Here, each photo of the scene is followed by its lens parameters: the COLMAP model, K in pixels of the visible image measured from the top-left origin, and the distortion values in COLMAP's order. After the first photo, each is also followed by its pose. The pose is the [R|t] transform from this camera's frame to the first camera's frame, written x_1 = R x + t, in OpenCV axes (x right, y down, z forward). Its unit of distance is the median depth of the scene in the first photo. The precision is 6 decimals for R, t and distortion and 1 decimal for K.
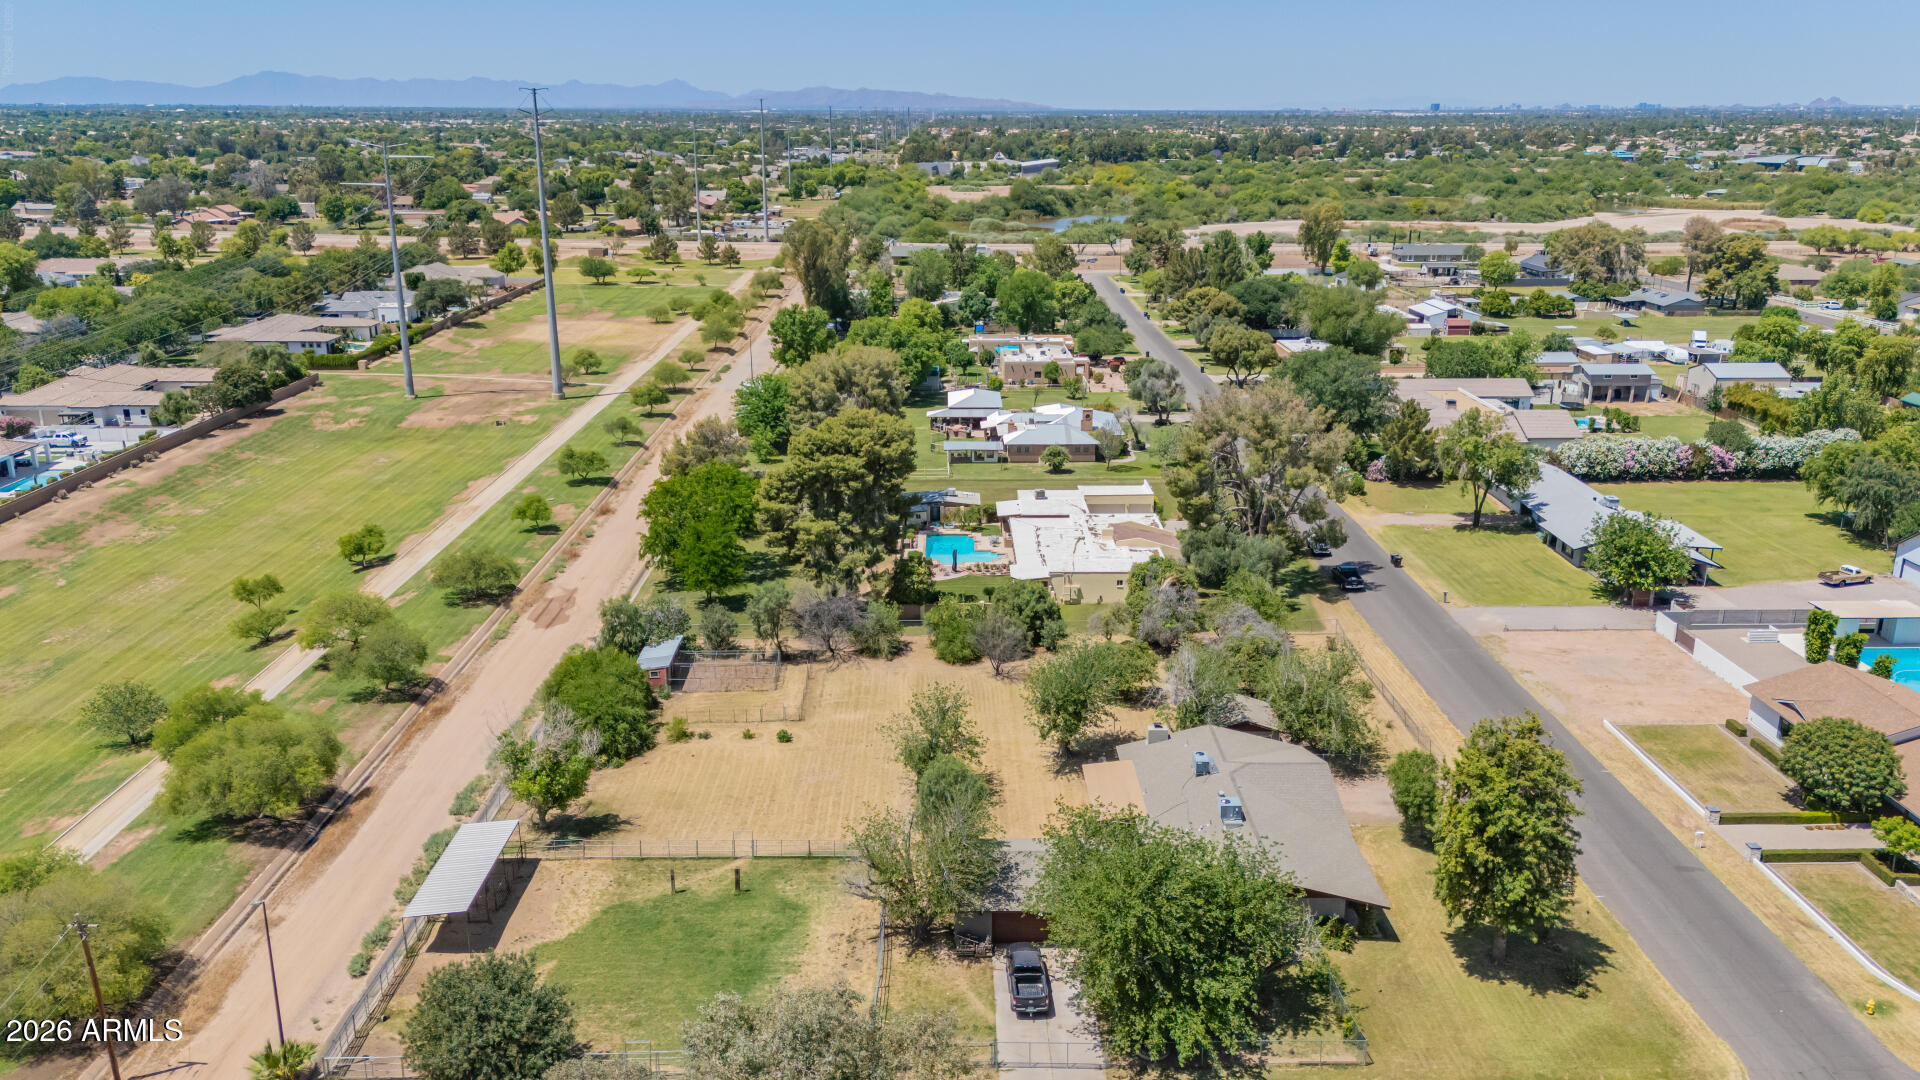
lens RADIAL K [[1439.3, 0, 972.9], [0, 1439.3, 539.1], [0, 0, 1]] dist [0.095635, -0.123120]
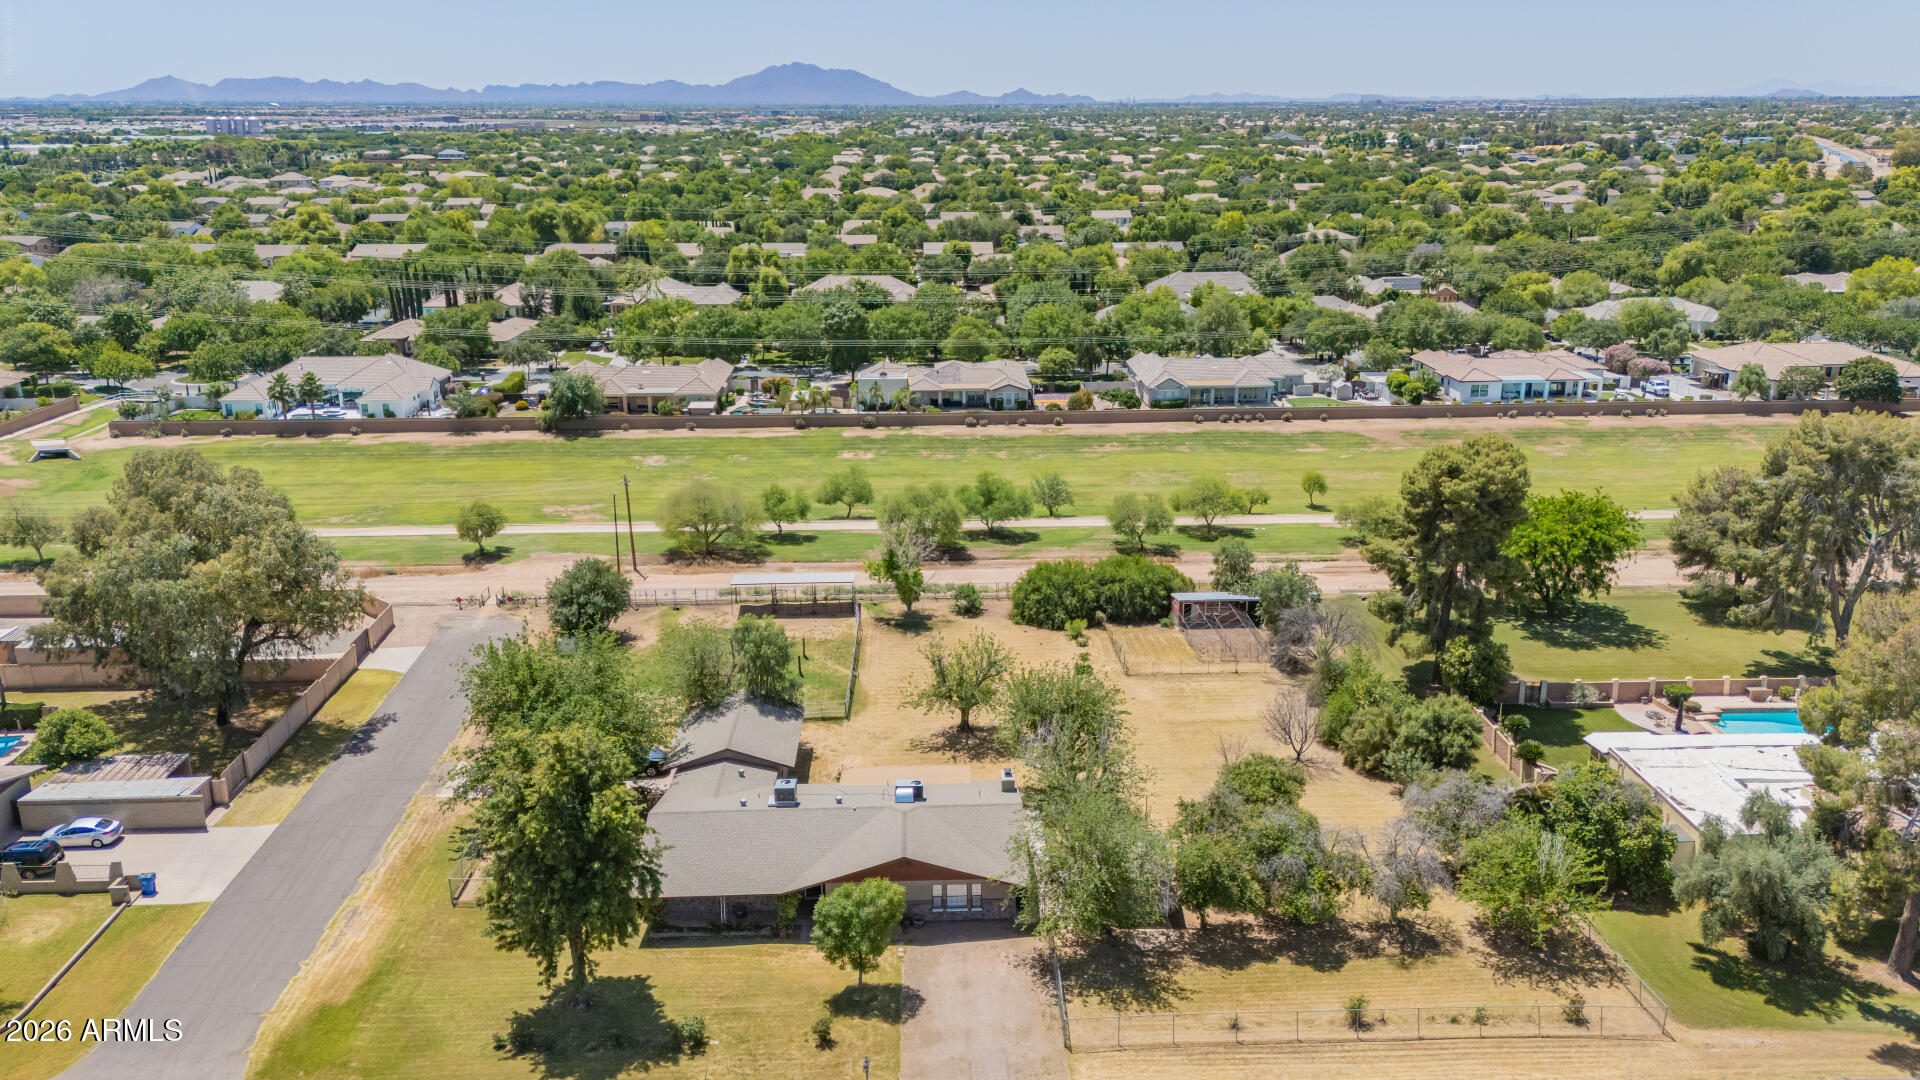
lens RADIAL K [[1439.5, 0, 965.8], [0, 1439.5, 538.6], [0, 0, 1]] dist [0.094882, -0.119625]
pose [[0.022828, 0.278189, -0.960255, 0.735613], [-0.277080, 0.924639, 0.261284, -0.173848], [0.960576, 0.260103, 0.098188, 0.685679]]
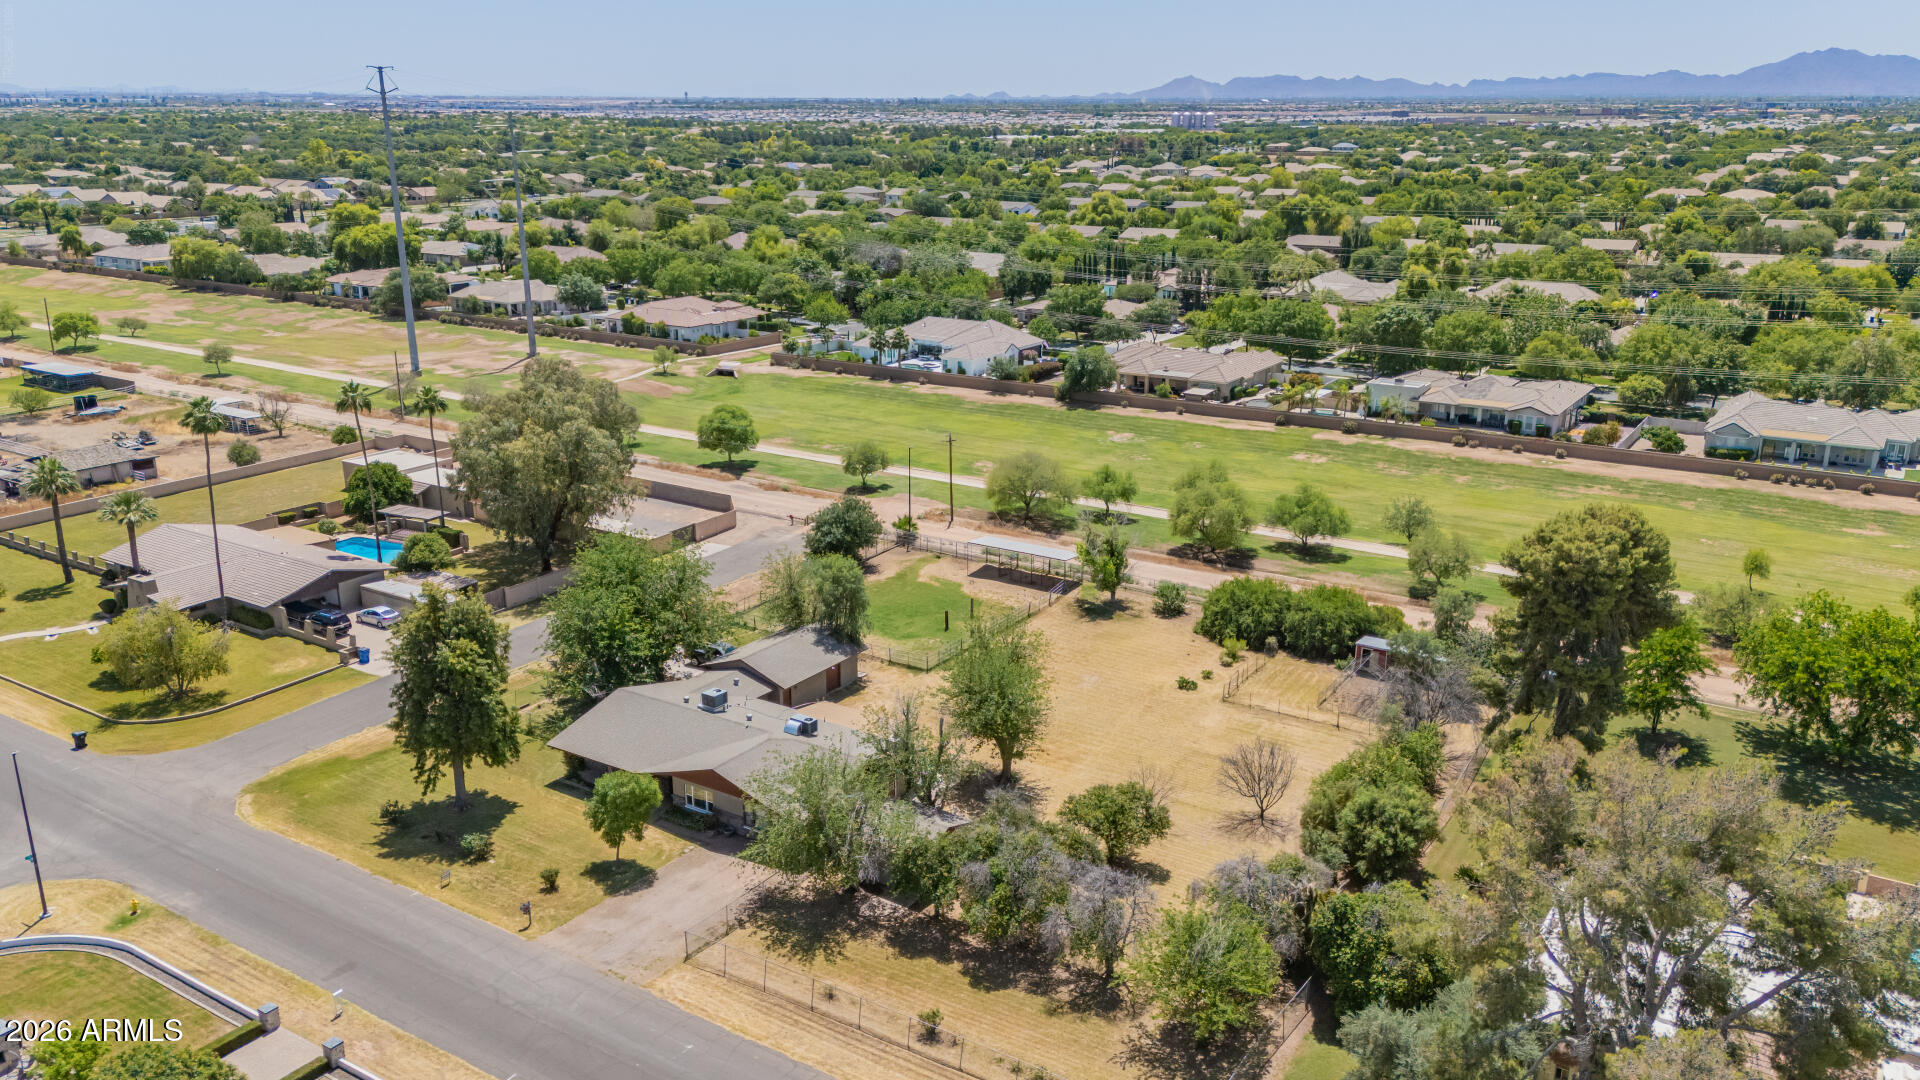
lens RADIAL K [[1423.2, 0, 964.7], [0, 1423.2, 561.1], [0, 0, 1]] dist [0.094809, -0.128780]
pose [[-0.555430, 0.245544, -0.794484, 0.632099], [-0.238411, 0.868281, 0.435026, -0.290043], [0.796654, 0.431041, -0.423729, 1.093911]]
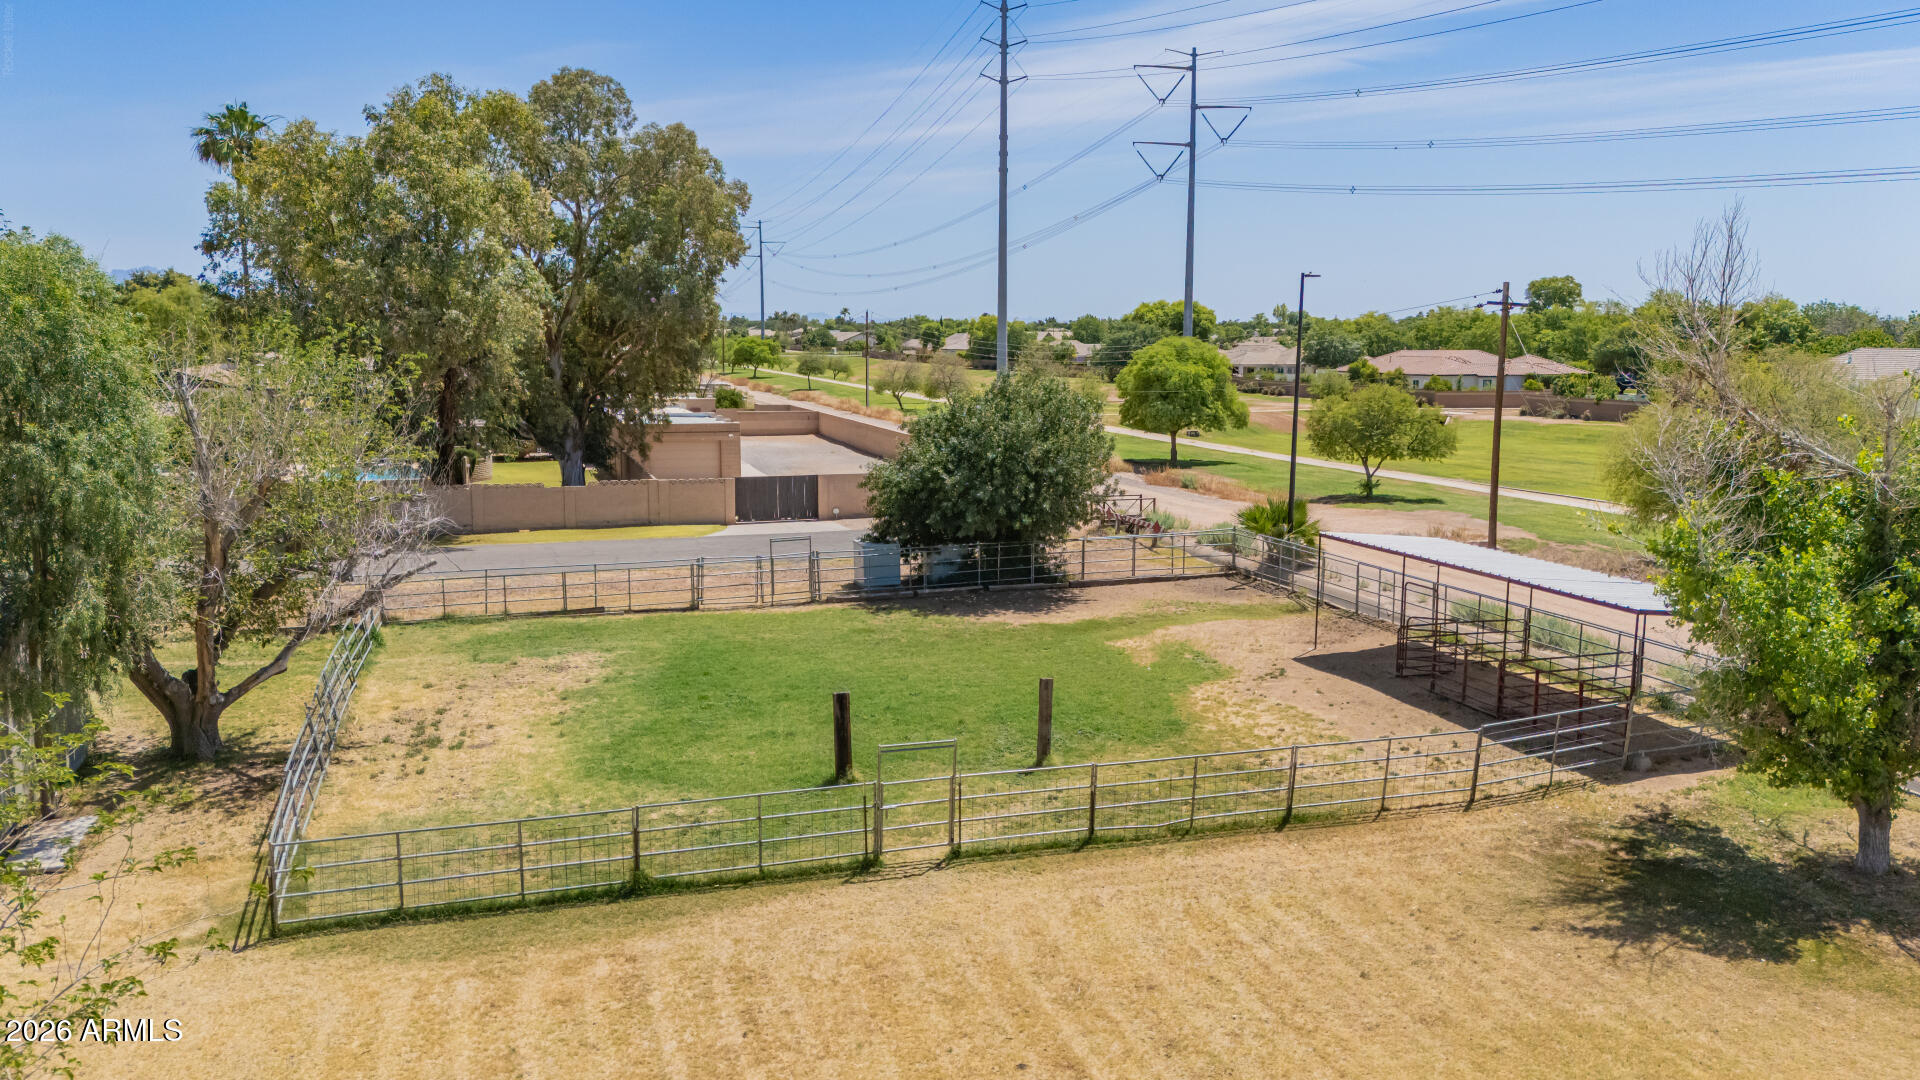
lens RADIAL K [[1439.5, 0, 965.8], [0, 1439.5, 538.6], [0, 0, 1]] dist [0.094882, -0.119625]
pose [[-0.958381, 0.029177, -0.283997, -0.071776], [-0.090355, 0.912630, 0.398675, 0.054221], [0.270816, 0.407743, -0.872012, 0.868609]]
